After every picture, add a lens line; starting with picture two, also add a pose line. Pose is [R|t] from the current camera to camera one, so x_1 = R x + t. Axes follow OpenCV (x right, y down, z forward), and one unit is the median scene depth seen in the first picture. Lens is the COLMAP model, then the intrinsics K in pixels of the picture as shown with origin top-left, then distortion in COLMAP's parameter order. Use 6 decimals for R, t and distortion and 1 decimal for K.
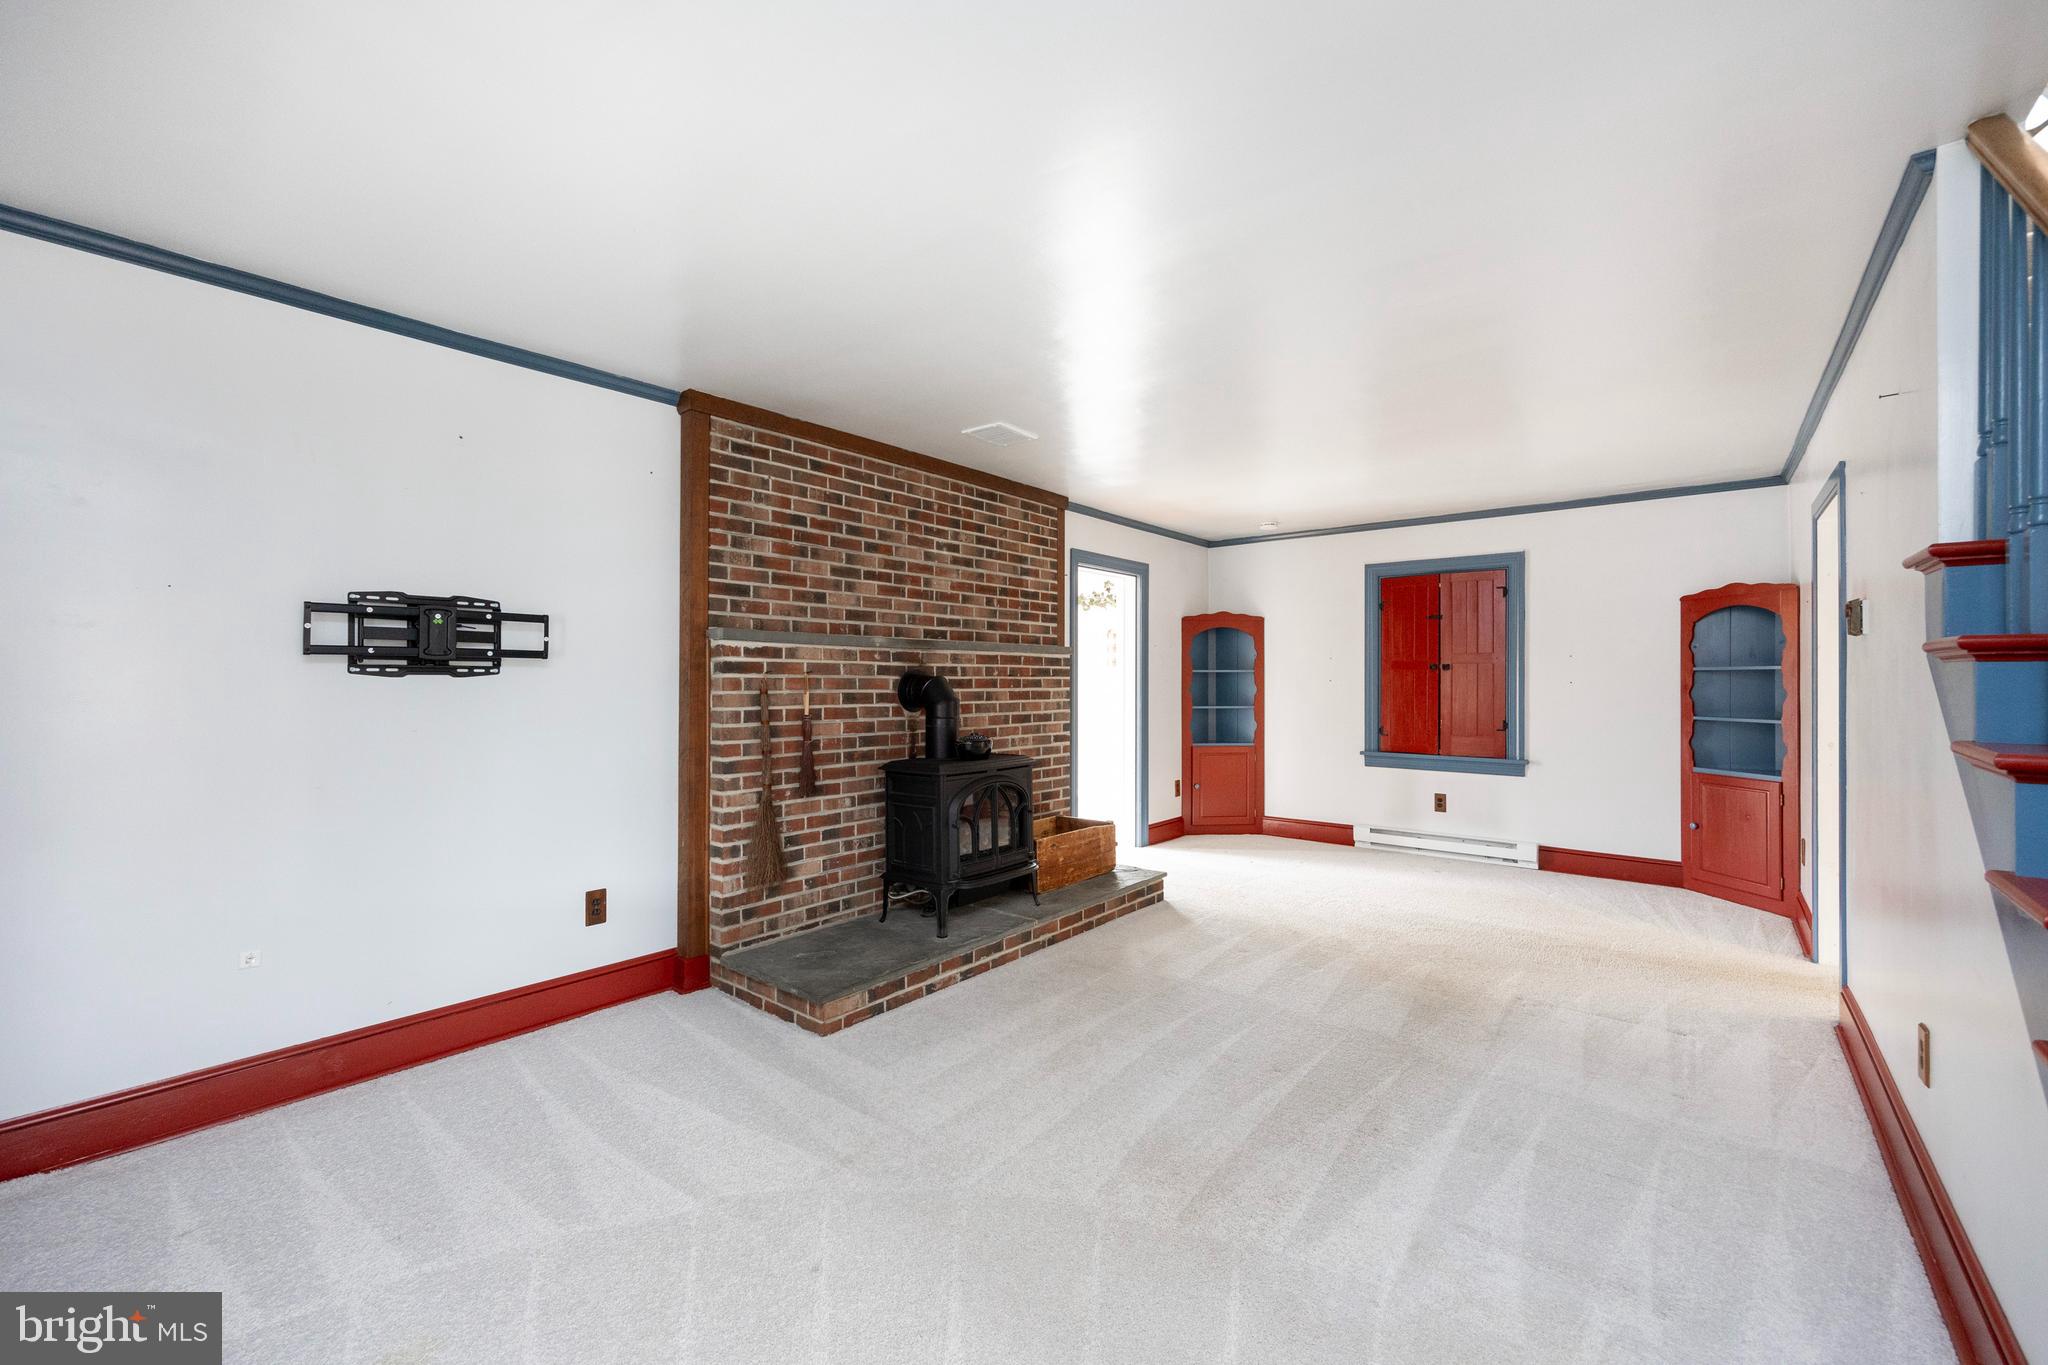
lens RADIAL K [[813.2, 0, 1023.0], [0, 813.2, 675.3], [0, 0, 1]] dist [-0.001467, 0.000222]
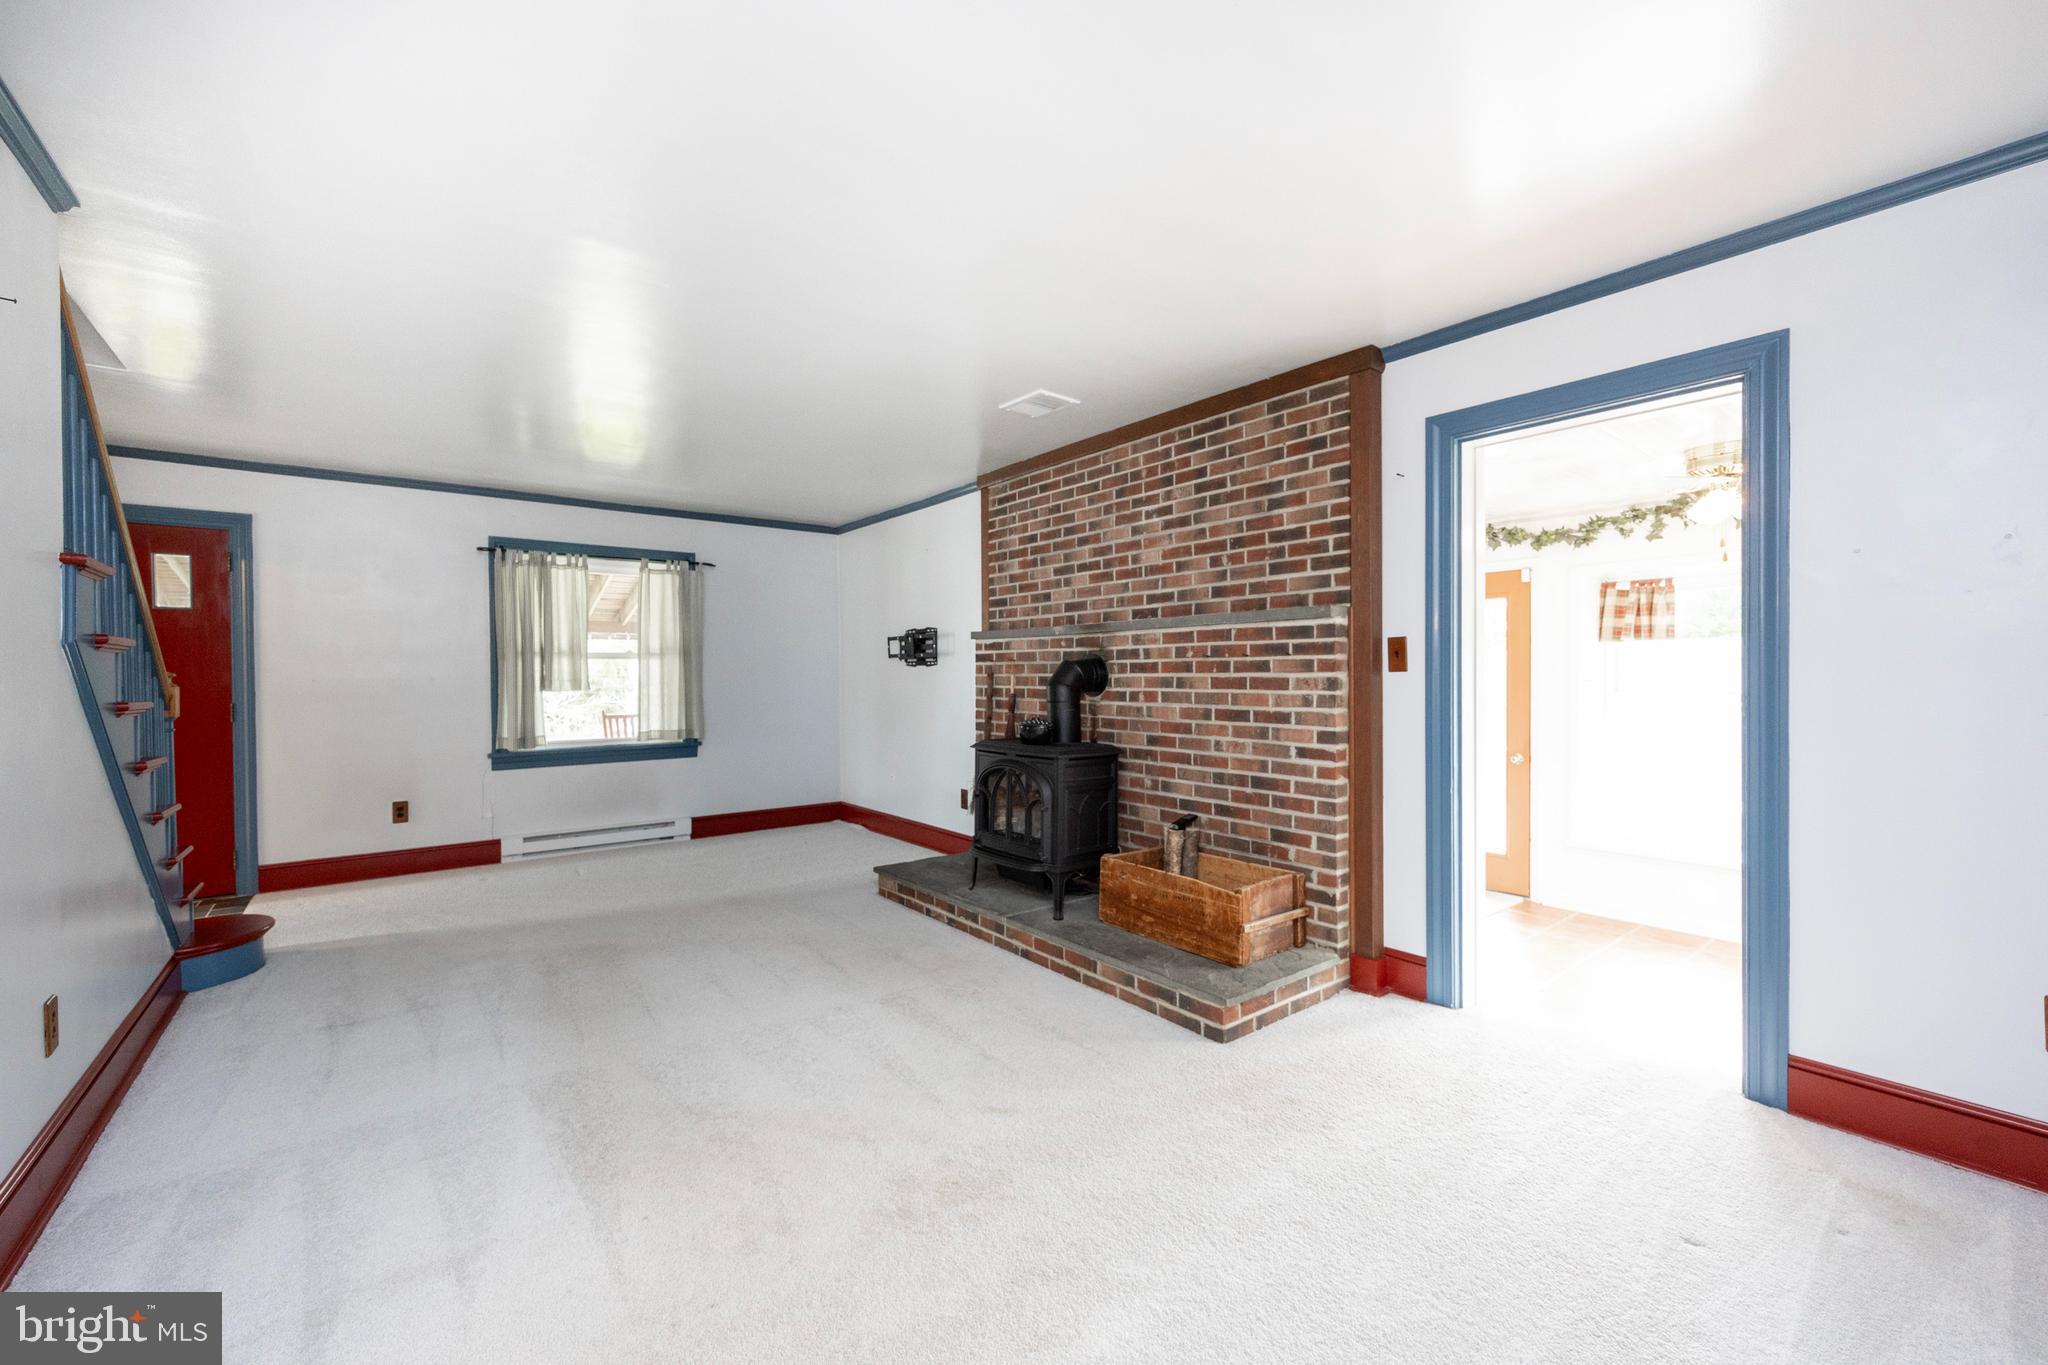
lens RADIAL K [[813.2, 0, 1022.4], [0, 813.2, 676.5], [0, 0, 1]] dist [-0.001467, 0.000222]
pose [[-0.199574, 0.002530, -0.979880, 0.763836], [0.009974, 0.999950, 0.000551, 0.016969], [0.979832, -0.009664, -0.199589, 0.985571]]
